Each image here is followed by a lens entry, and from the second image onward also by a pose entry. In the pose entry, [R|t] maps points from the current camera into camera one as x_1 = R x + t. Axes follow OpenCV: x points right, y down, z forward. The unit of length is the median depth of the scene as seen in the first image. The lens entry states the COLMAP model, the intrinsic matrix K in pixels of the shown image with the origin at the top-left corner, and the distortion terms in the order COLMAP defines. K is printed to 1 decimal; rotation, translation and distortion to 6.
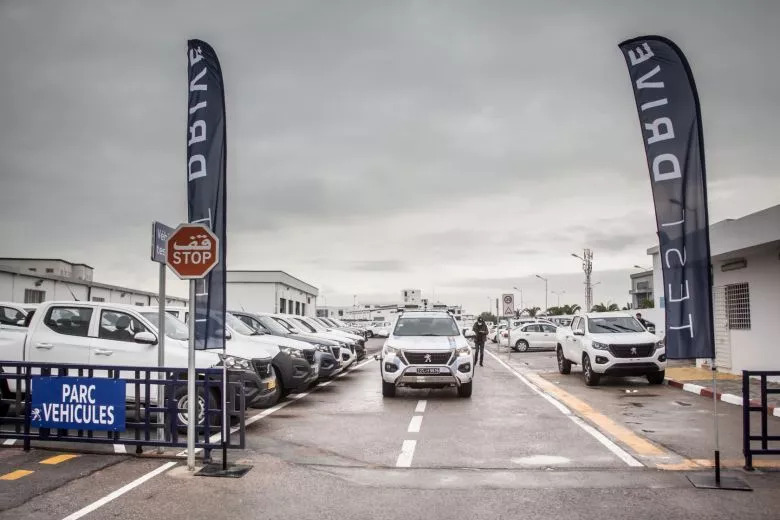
lens RADIAL K [[644.9, 0, 390.0], [0, 644.9, 260.0], [0, 0, 1]] dist [-0.156571, 0.145663]
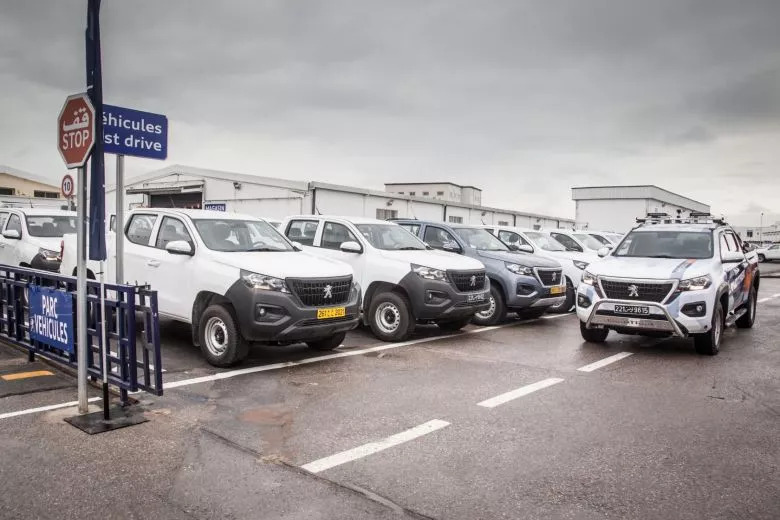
lens RADIAL K [[644.9, 0, 390.0], [0, 644.9, 260.0], [0, 0, 1]] dist [-0.156571, 0.145663]
pose [[0.800436, 0.032244, -0.598550, 0.242877], [0.040961, 0.993276, 0.108285, 0.040725], [0.598017, -0.111192, 0.793733, 0.336105]]
